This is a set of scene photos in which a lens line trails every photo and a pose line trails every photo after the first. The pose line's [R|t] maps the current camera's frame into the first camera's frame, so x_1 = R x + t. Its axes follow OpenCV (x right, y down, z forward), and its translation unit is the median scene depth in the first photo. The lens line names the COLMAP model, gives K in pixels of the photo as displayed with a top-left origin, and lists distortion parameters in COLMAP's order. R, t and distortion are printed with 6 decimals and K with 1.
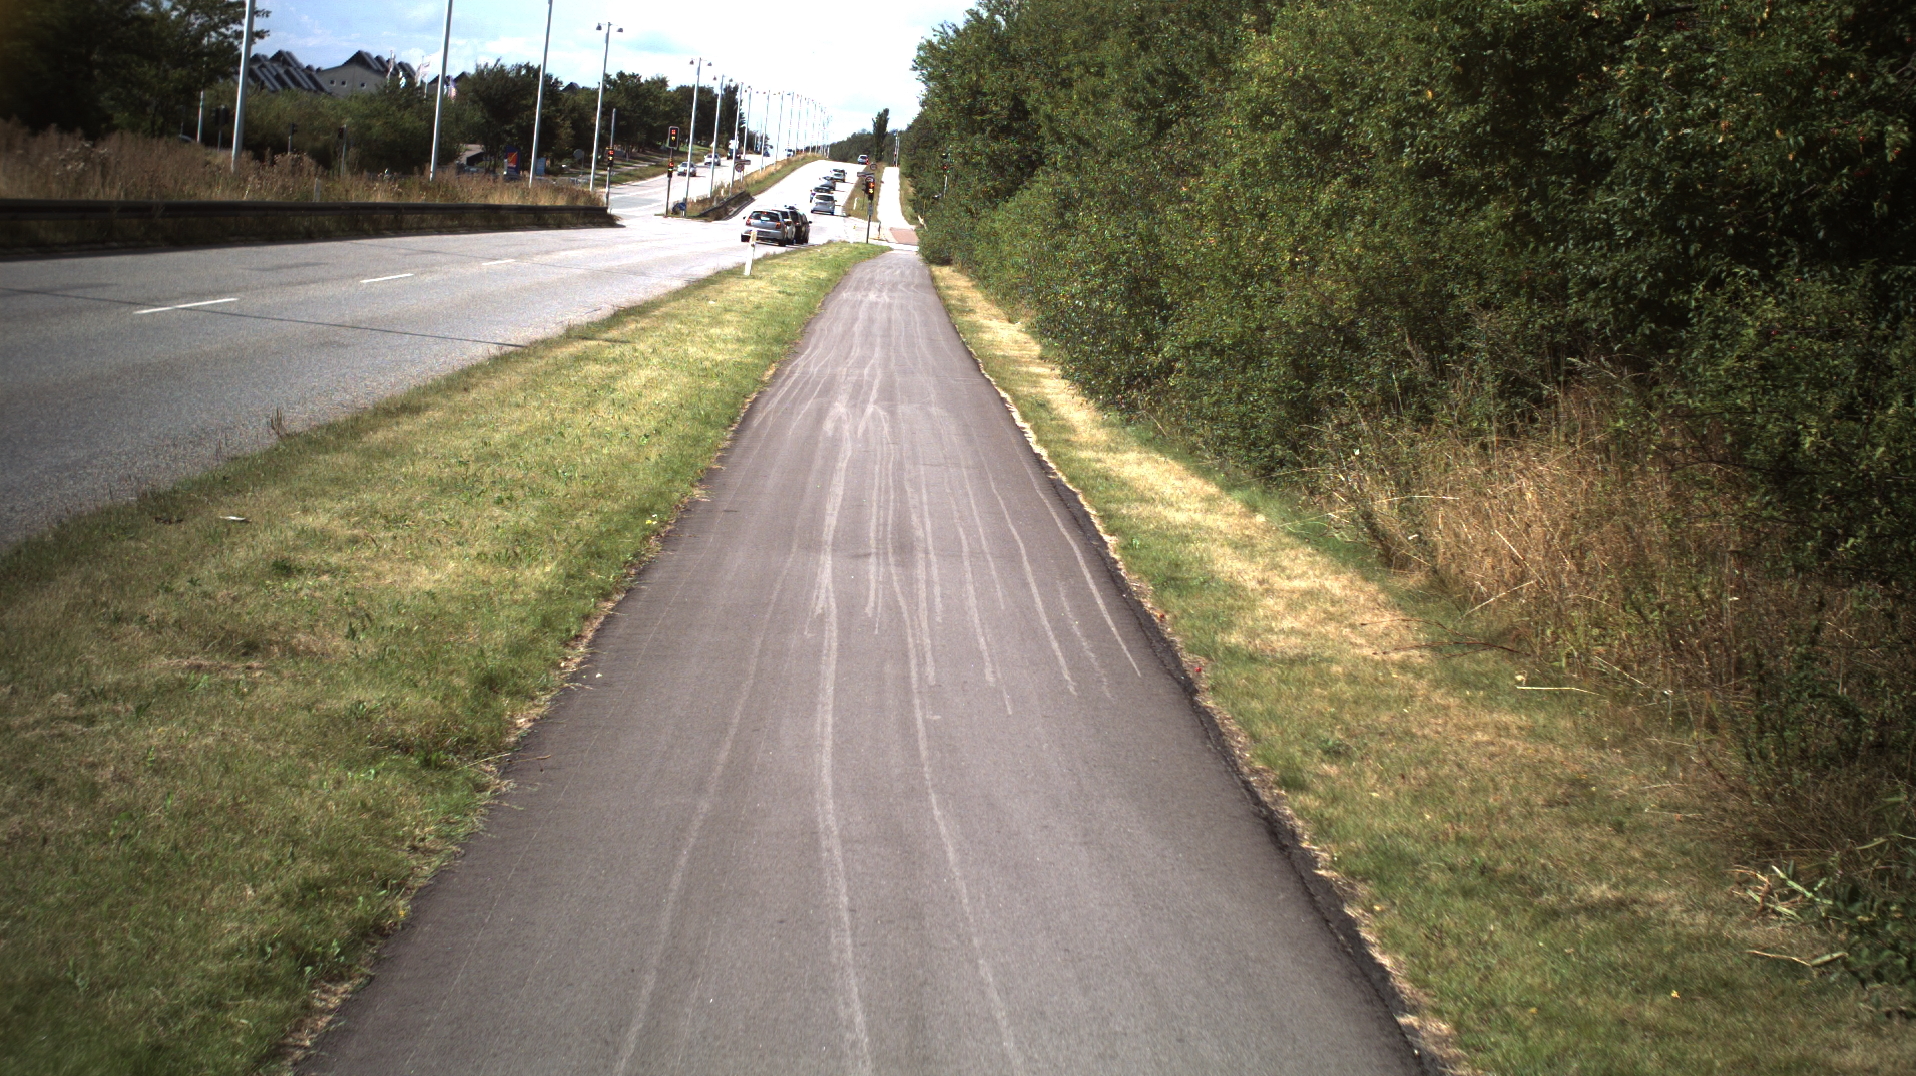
lens RADIAL K [[6581.9, 0, 957.8], [0, 6581.9, 537.5], [0, 0, 1]] dist [-0.152668, -2.866474]
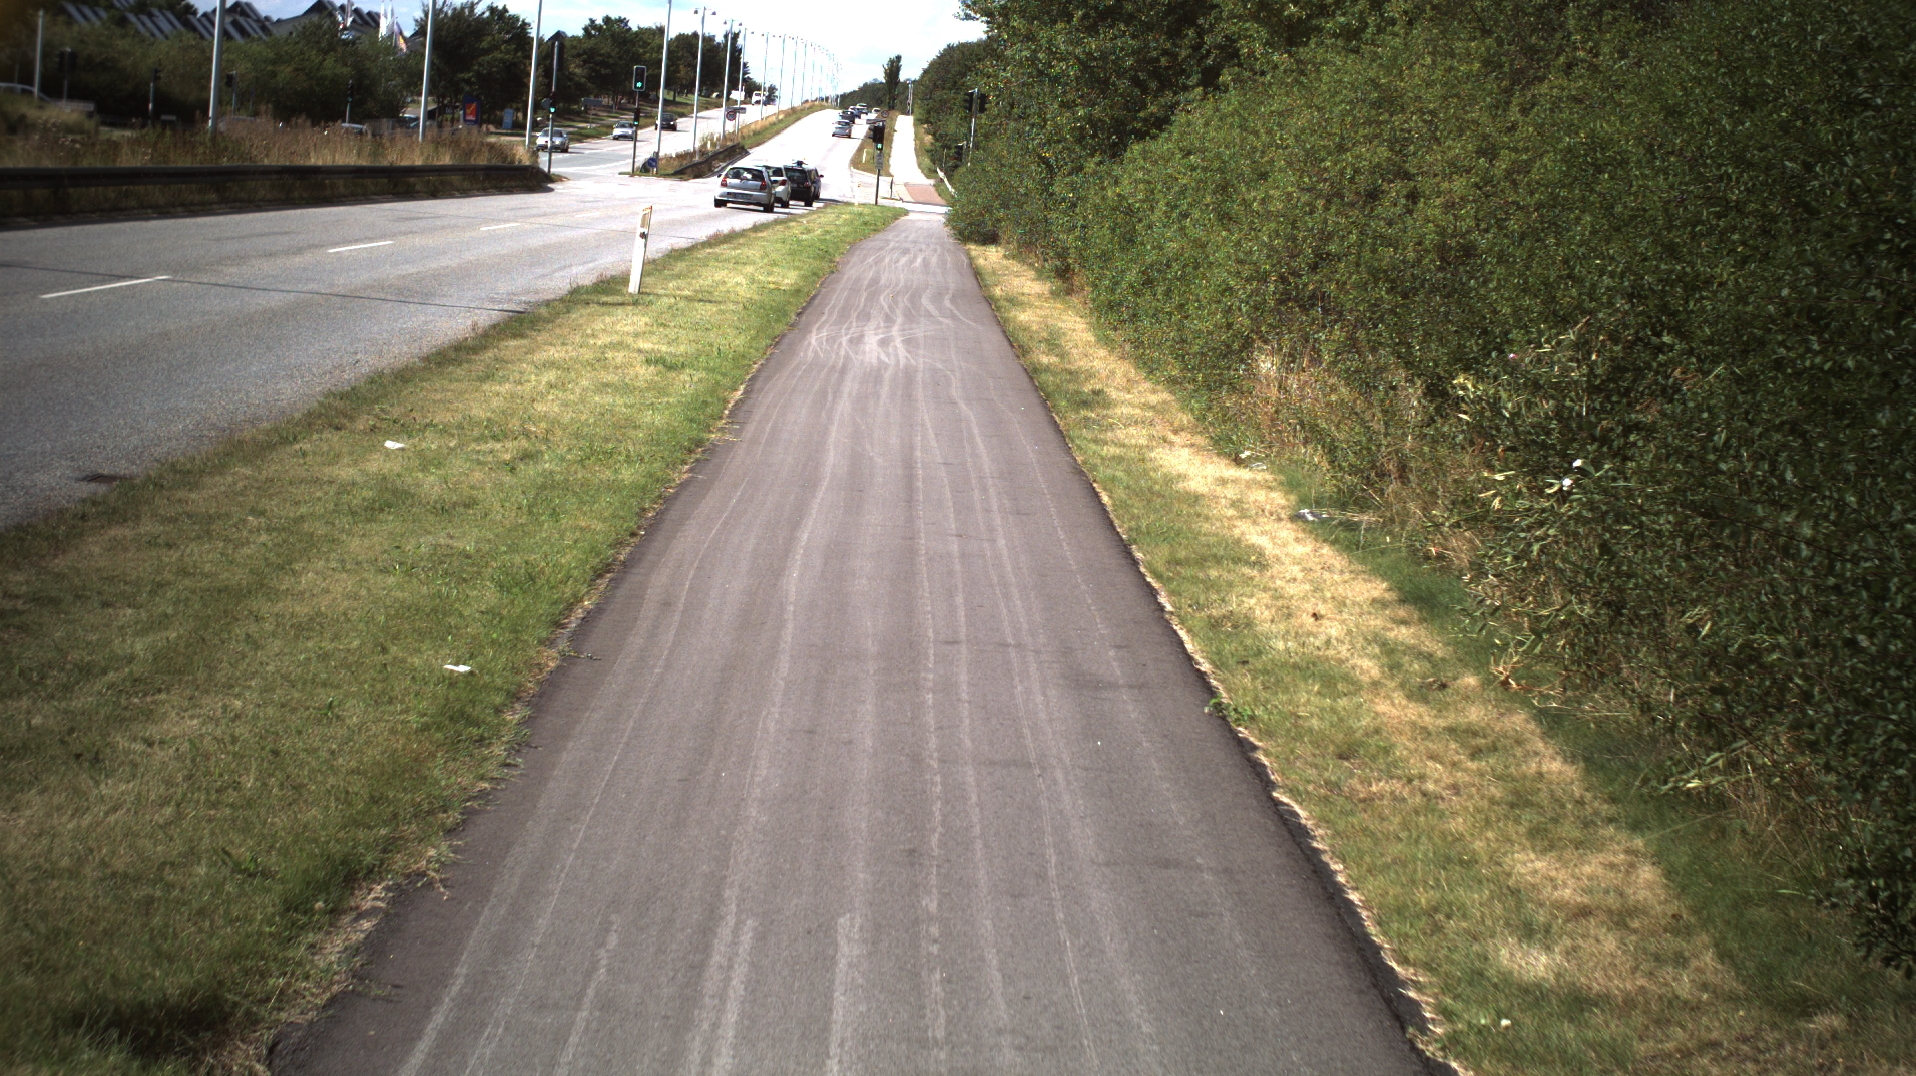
lens RADIAL K [[4184.9, 0, 958.3], [0, 4184.9, 539.0], [0, 0, 1]] dist [-0.132934, -0.205839]
pose [[0.999843, -0.017705, 0.001068, -0.006705], [0.017647, 0.999026, 0.040442, -0.032279], [-0.001783, -0.040417, 0.999181, 0.646512]]
